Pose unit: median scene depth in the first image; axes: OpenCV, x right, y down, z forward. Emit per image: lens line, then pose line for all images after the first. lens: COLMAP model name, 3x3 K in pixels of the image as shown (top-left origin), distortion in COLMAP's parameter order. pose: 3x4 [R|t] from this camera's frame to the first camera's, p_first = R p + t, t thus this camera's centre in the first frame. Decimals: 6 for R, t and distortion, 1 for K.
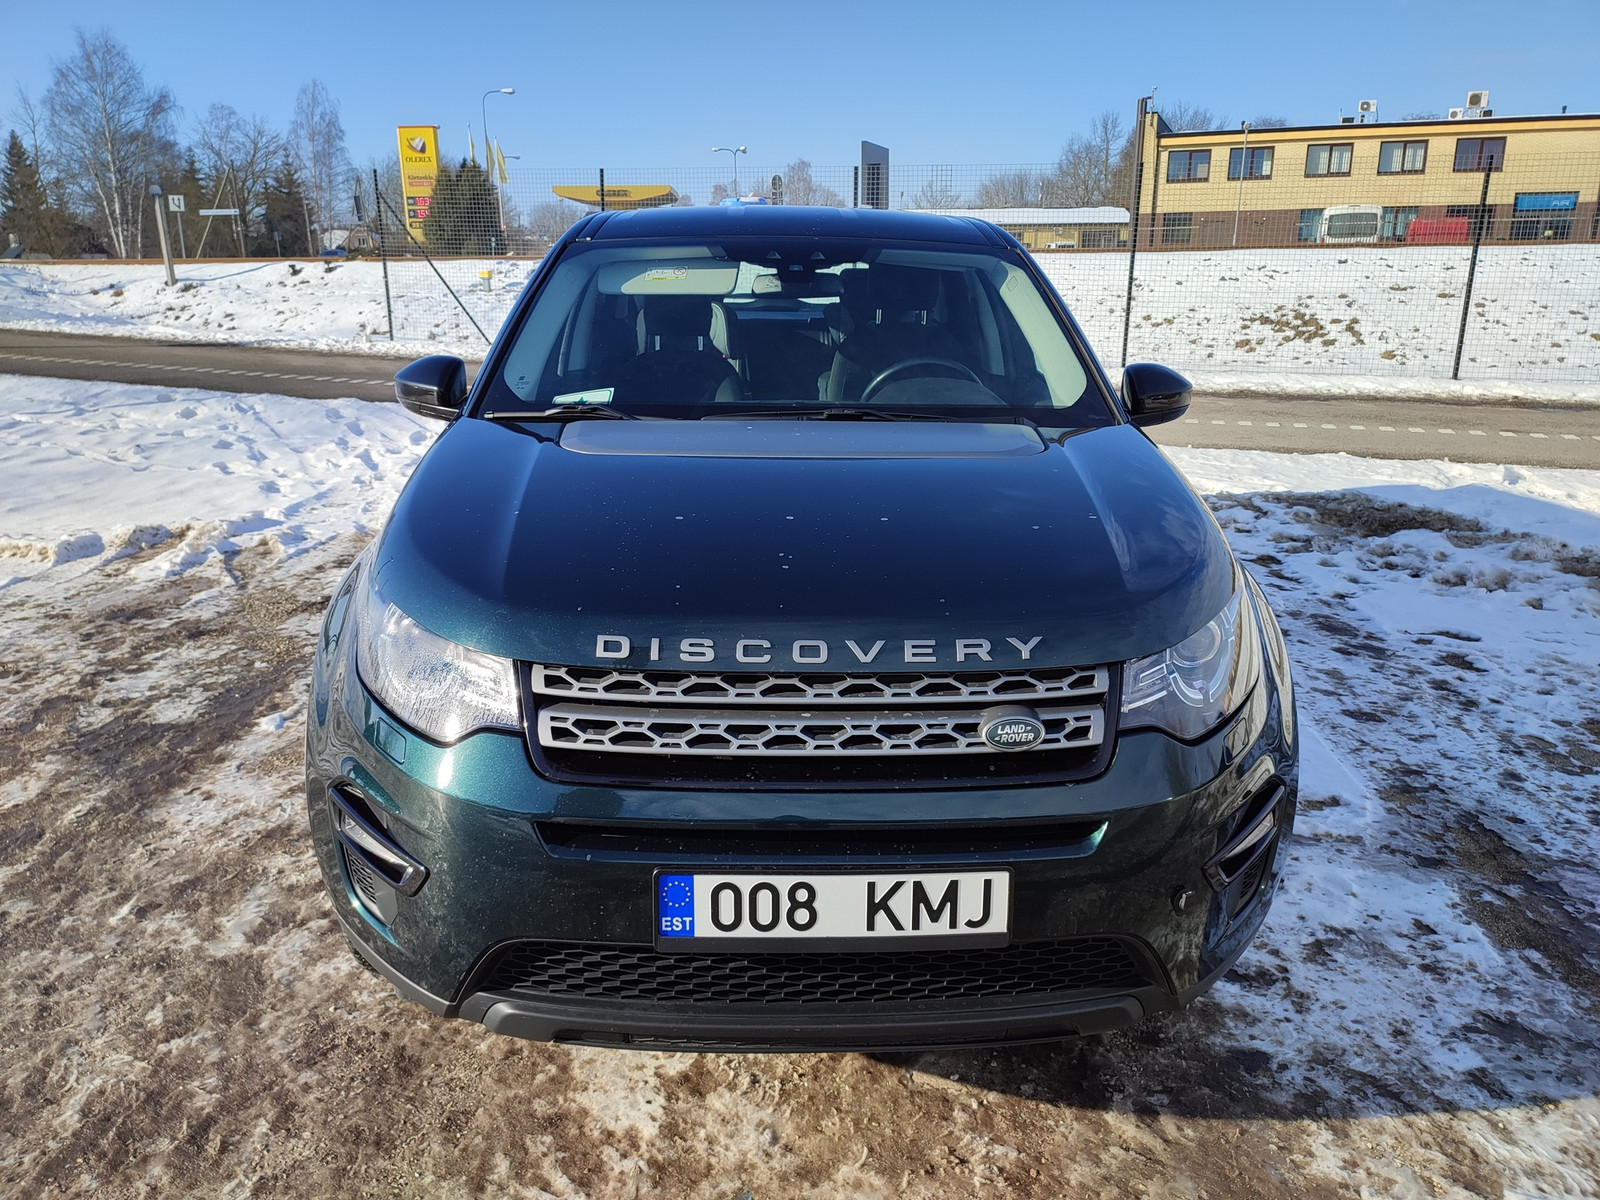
lens RADIAL K [[1156.1, 0, 801.0], [0, 1156.1, 596.0], [0, 0, 1]] dist [0.047361, -0.044946]
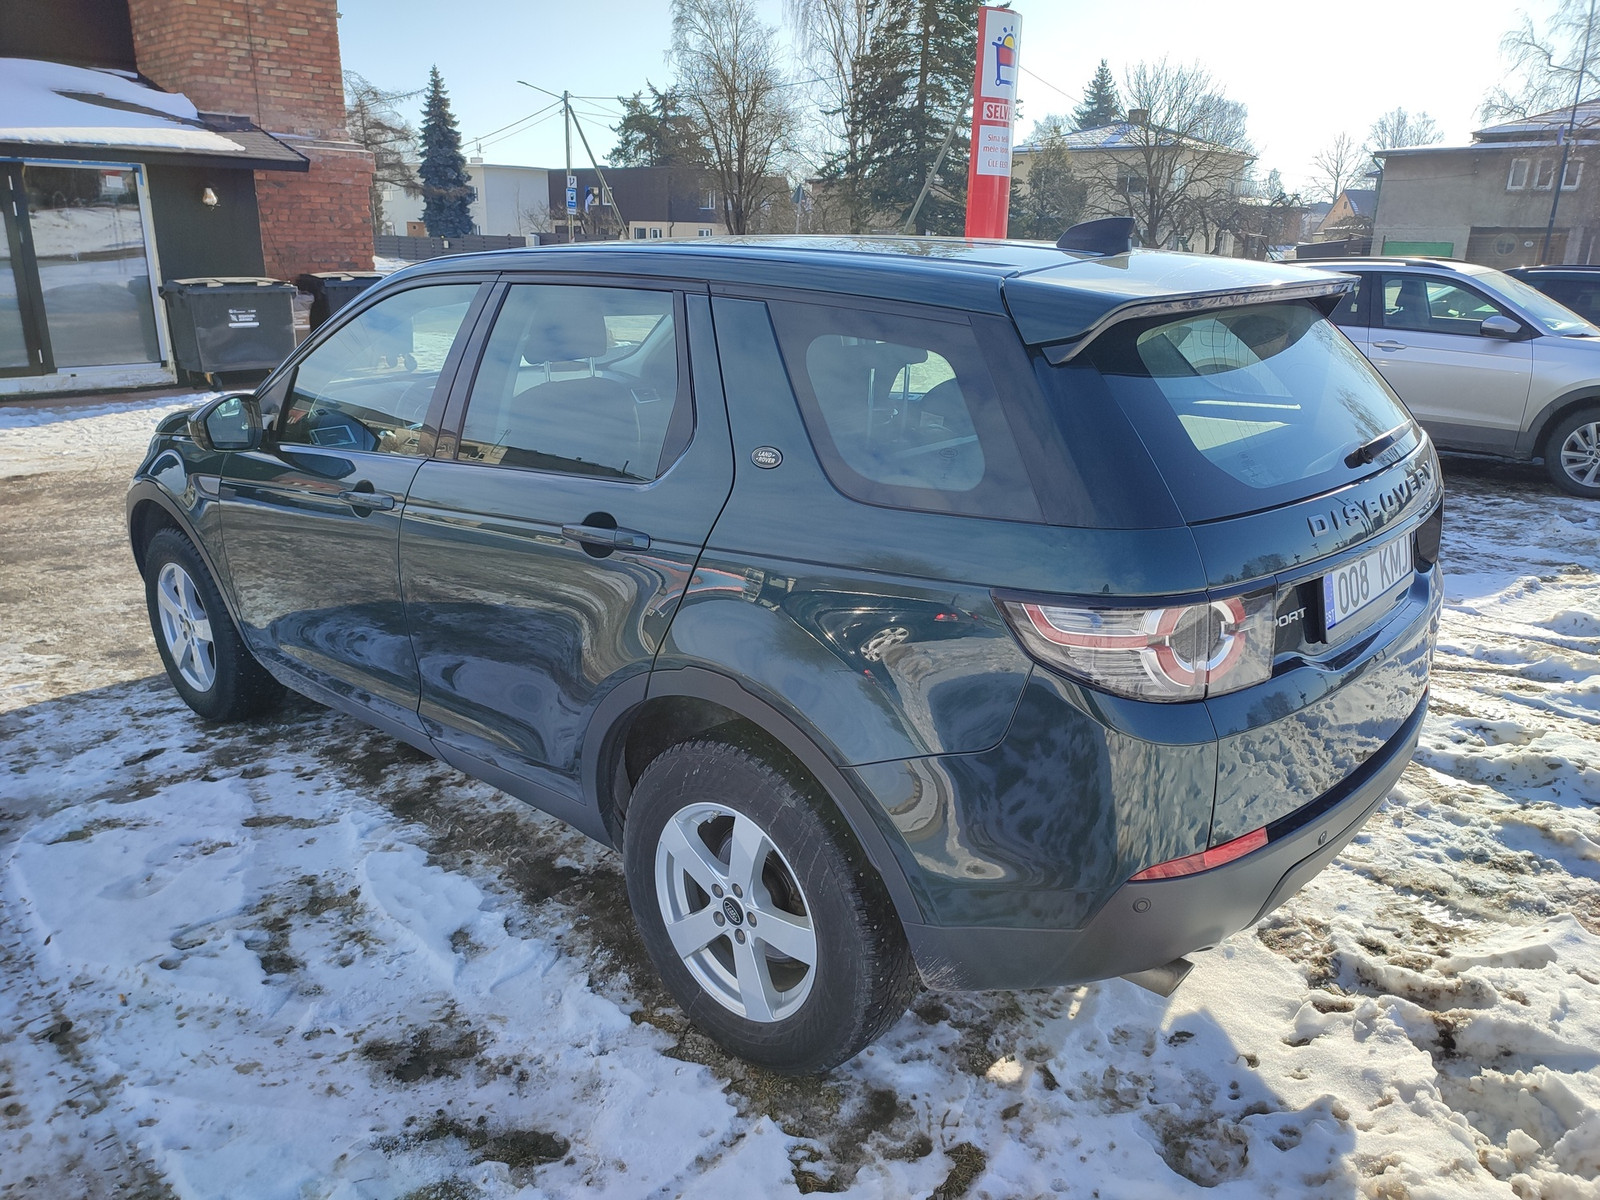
lens RADIAL K [[1156.1, 0, 801.0], [0, 1156.1, 596.0], [0, 0, 1]] dist [0.047361, -0.044946]
pose [[-0.691724, 0.205049, -0.692440, 0.035272], [-0.214456, 0.857262, 0.468092, -0.031998], [0.689585, 0.472288, -0.549015, 0.100107]]
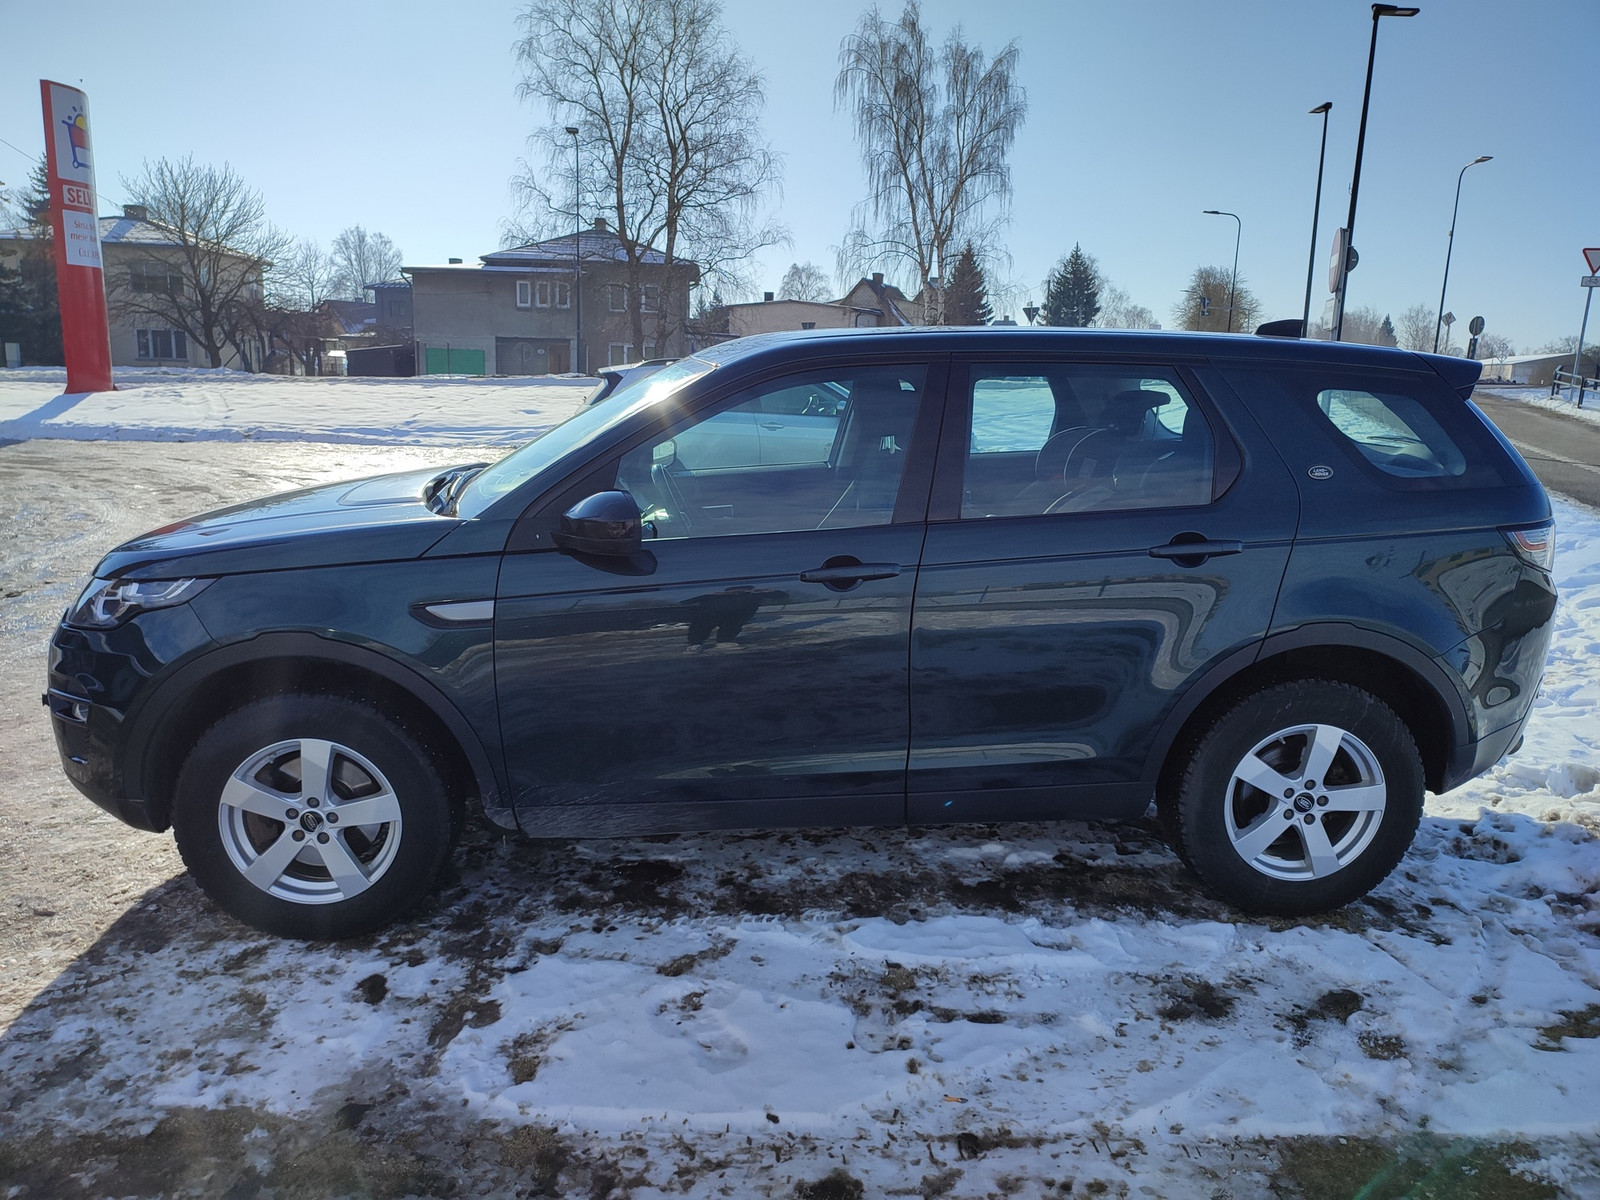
lens RADIAL K [[1162.5, 0, 803.6], [0, 1162.5, 581.4], [0, 0, 1]] dist [0.045878, -0.042316]
pose [[0.044890, 0.187374, -0.981262, 0.061383], [-0.300902, 0.939172, 0.165572, -0.016445], [0.952598, 0.287831, 0.098541, 0.053527]]
